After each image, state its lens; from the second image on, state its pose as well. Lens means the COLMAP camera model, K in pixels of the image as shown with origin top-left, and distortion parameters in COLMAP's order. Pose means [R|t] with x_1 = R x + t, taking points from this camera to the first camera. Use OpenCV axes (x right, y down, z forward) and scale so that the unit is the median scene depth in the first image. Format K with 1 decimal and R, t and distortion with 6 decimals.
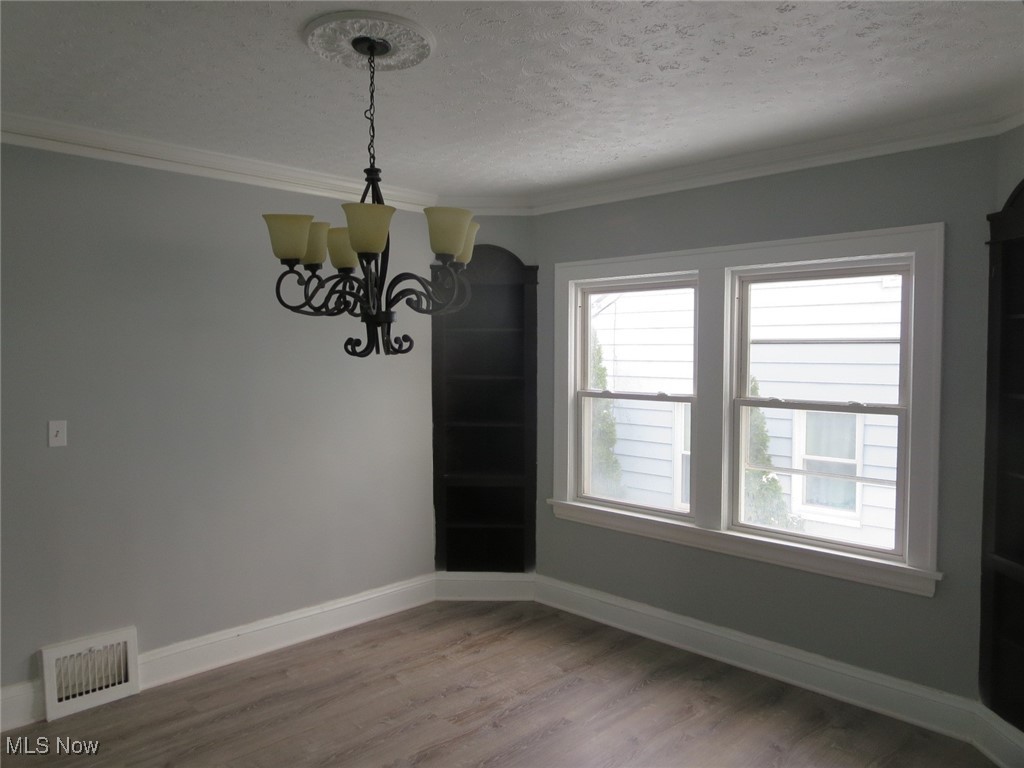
lens RADIAL K [[725.2, 0, 507.3], [0, 725.2, 380.5], [0, 0, 1]] dist [-0.029987, 0.008047]
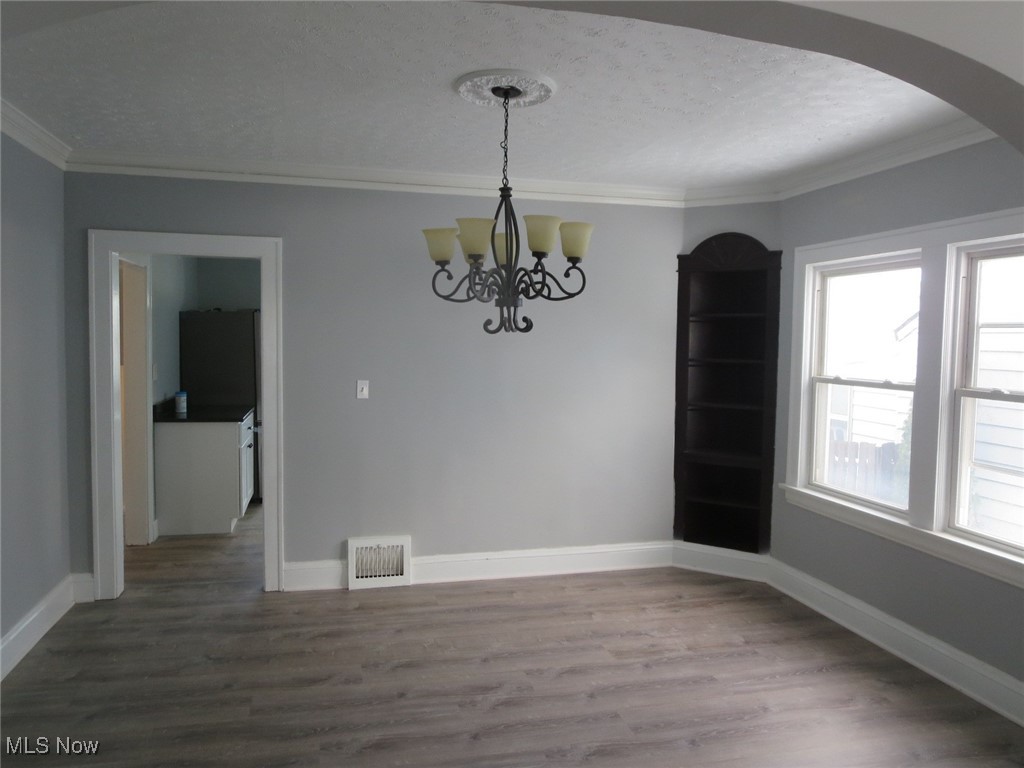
lens RADIAL K [[725.2, 0, 507.3], [0, 725.2, 380.5], [0, 0, 1]] dist [-0.029987, 0.008047]
pose [[0.855171, 0.039556, -0.516835, 0.308678], [-0.031959, 0.999211, 0.023595, 0.012435], [0.517360, -0.003660, 0.855760, -0.062887]]
